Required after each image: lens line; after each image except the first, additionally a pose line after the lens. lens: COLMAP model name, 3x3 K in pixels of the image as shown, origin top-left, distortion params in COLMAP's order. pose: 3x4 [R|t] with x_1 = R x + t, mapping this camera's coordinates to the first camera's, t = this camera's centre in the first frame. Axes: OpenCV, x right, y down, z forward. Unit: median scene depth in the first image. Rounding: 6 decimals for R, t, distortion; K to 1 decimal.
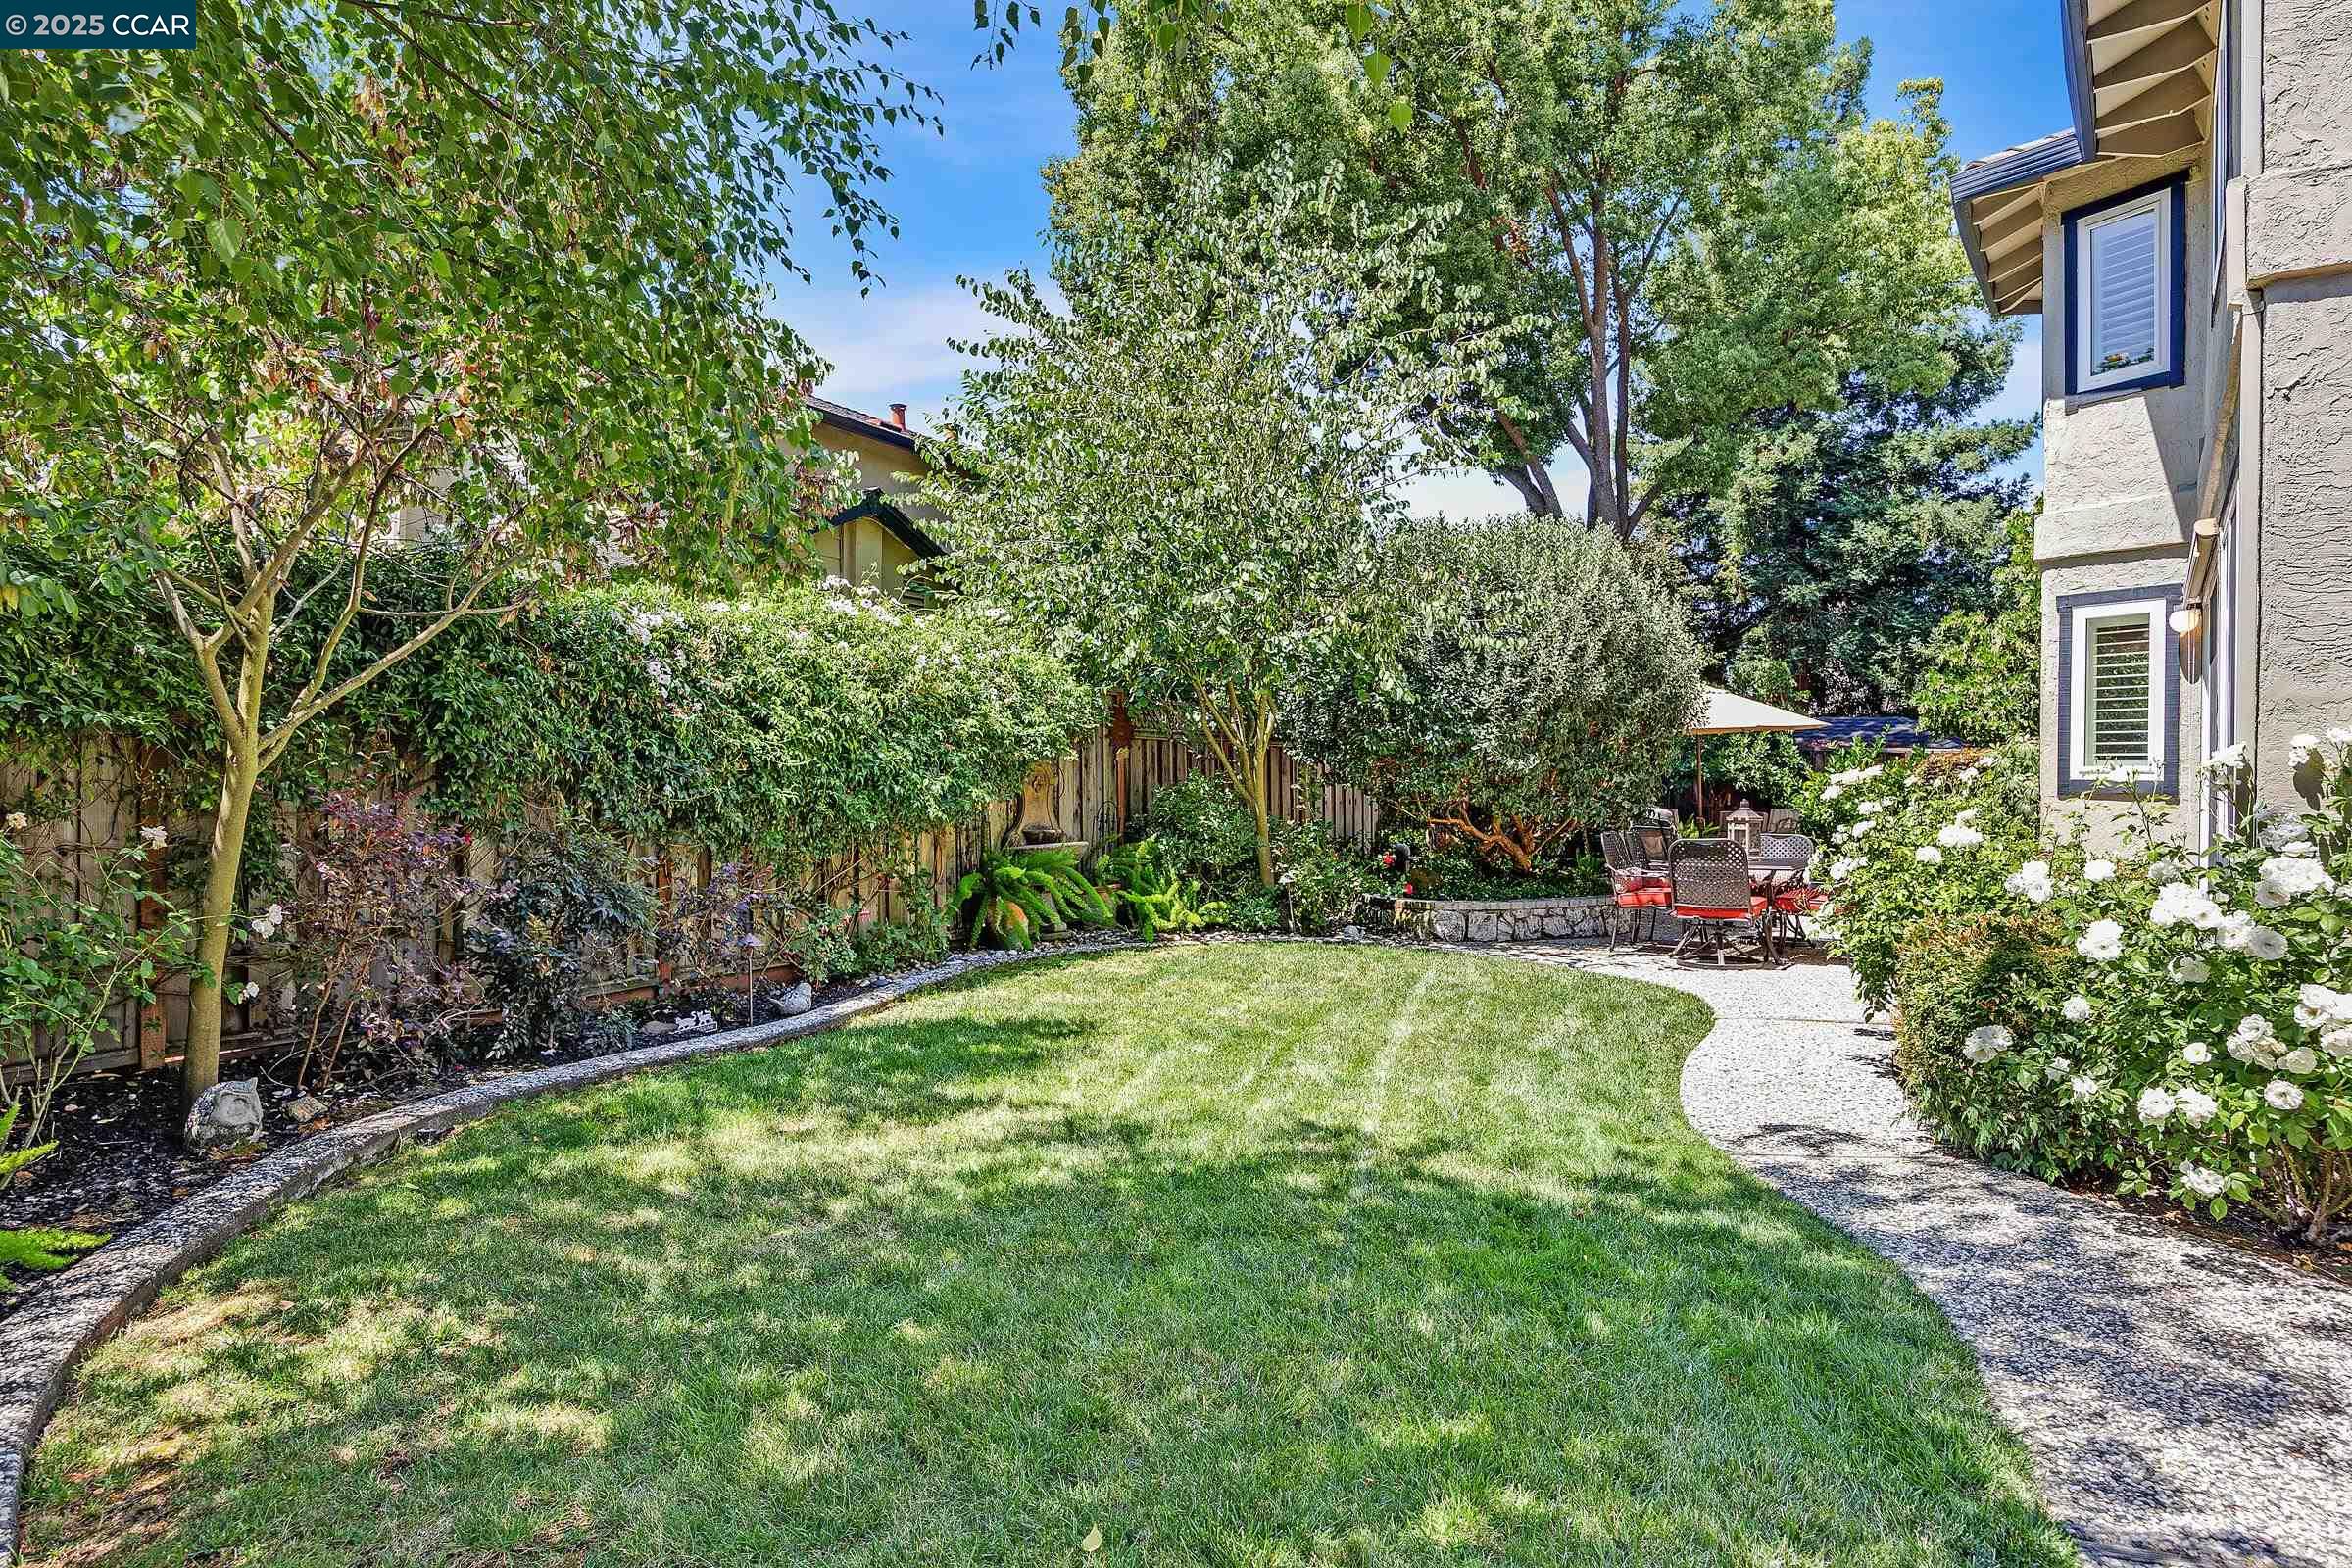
lens RADIAL K [[1401.8, 0, 1181.9], [0, 1401.8, 773.7], [0, 0, 1]] dist [-0.003061, -0.000266]
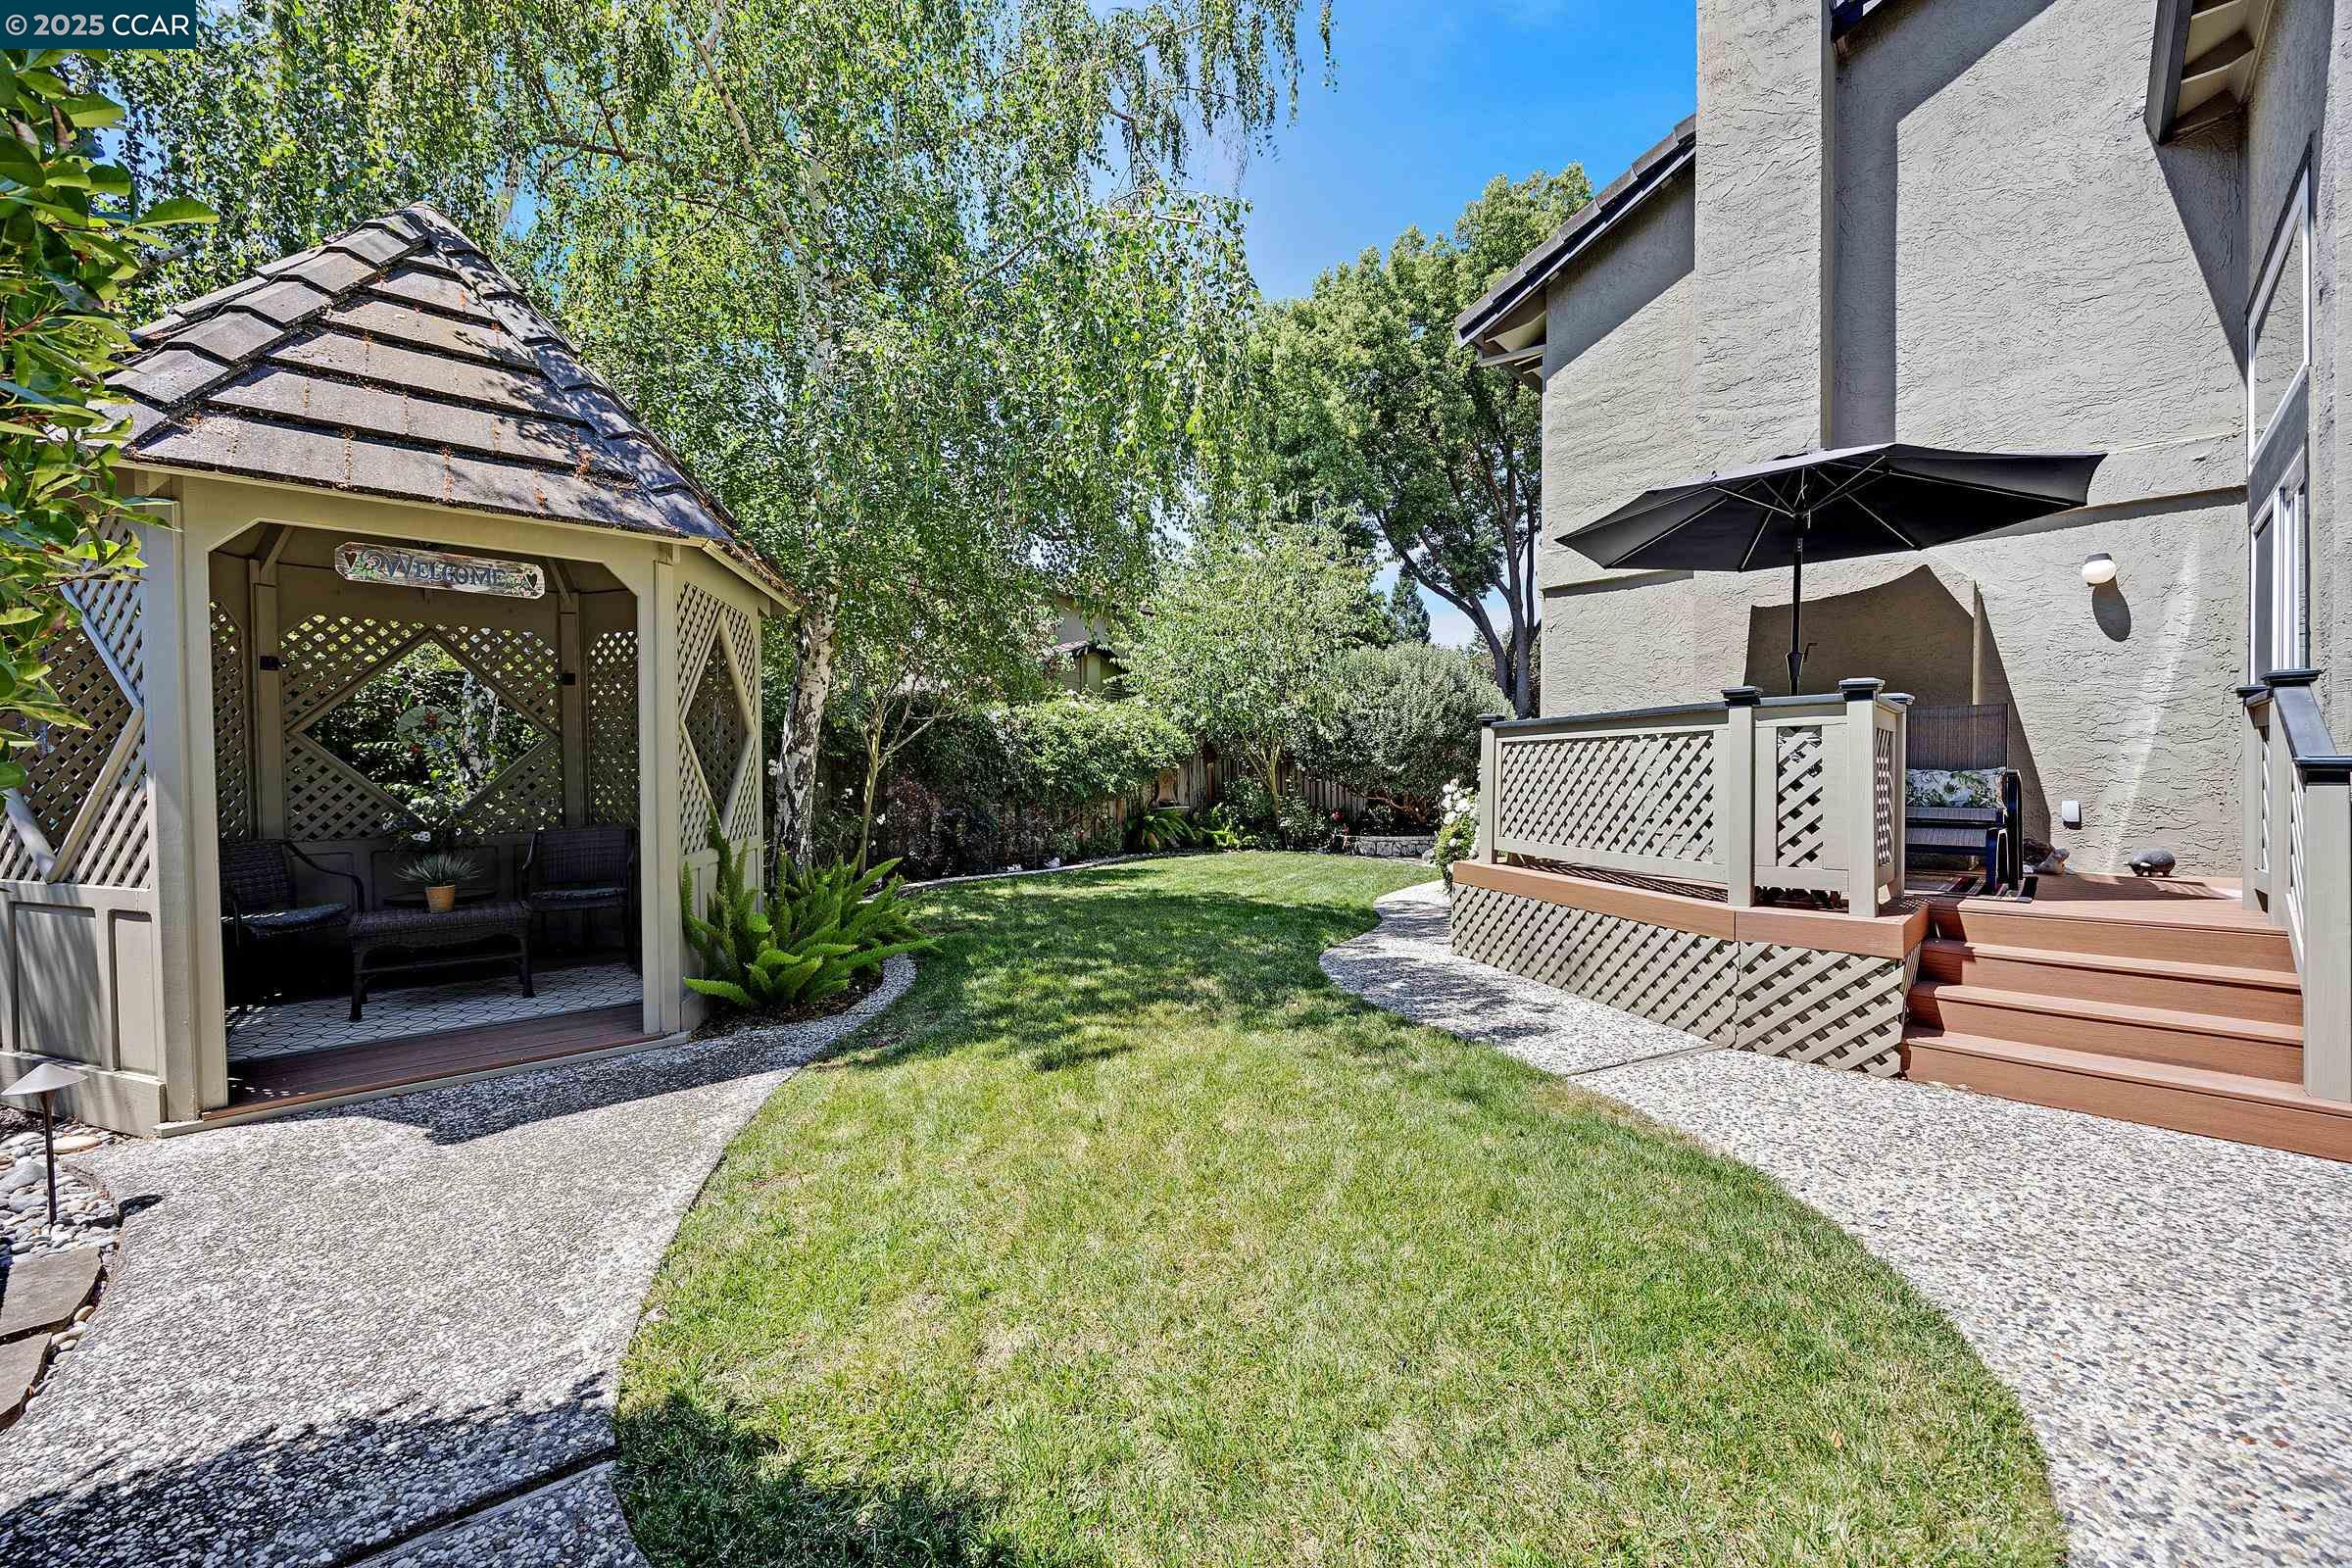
lens RADIAL K [[930.1, 0, 1172.0], [0, 930.1, 788.5], [0, 0, 1]] dist [0.008956, -0.001026]
pose [[0.985882, -0.005341, -0.167354, 0.163482], [0.006164, 0.999971, 0.004398, 0.016190], [0.167326, -0.005367, 0.985887, -0.463416]]
